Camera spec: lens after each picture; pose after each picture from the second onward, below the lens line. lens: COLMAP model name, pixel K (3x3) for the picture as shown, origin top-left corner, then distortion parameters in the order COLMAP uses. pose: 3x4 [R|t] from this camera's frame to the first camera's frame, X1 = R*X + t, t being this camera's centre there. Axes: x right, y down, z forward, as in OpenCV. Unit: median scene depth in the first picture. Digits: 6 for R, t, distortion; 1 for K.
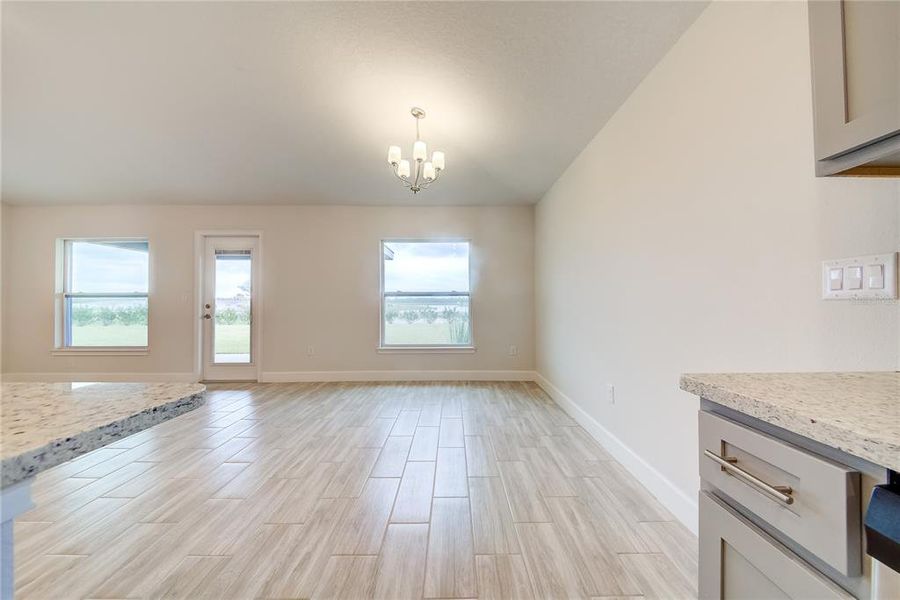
lens RADIAL K [[346.8, 0, 459.5], [0, 346.8, 300.2], [0, 0, 1]] dist [0.000395, -0.000209]
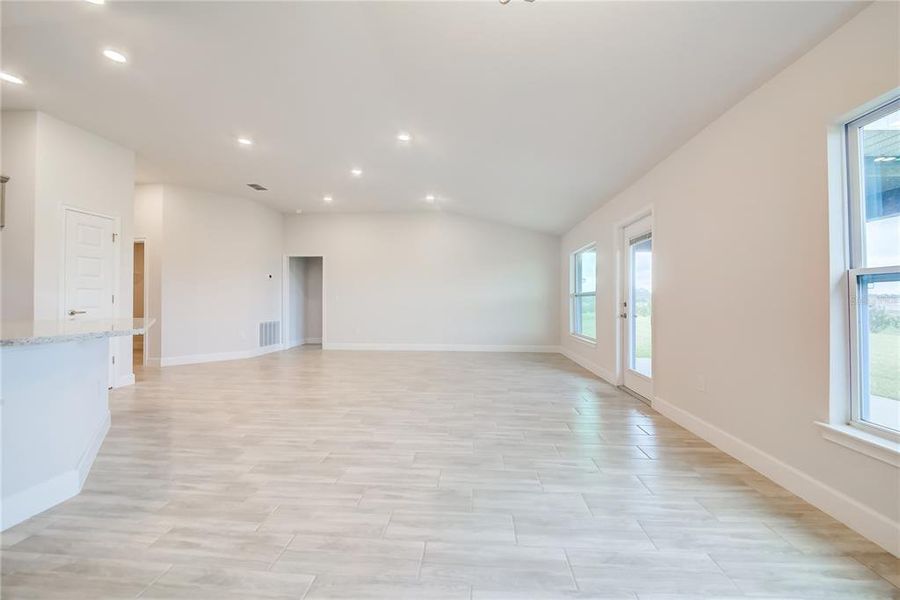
lens RADIAL K [[321.1, 0, 451.3], [0, 321.1, 297.0], [0, 0, 1]] dist [0.000123, -0.000109]
pose [[-0.105812, -0.005119, -0.994373, 0.221216], [0.005146, 0.999971, -0.005695, 0.001007], [0.994373, -0.005719, -0.105782, 0.944713]]
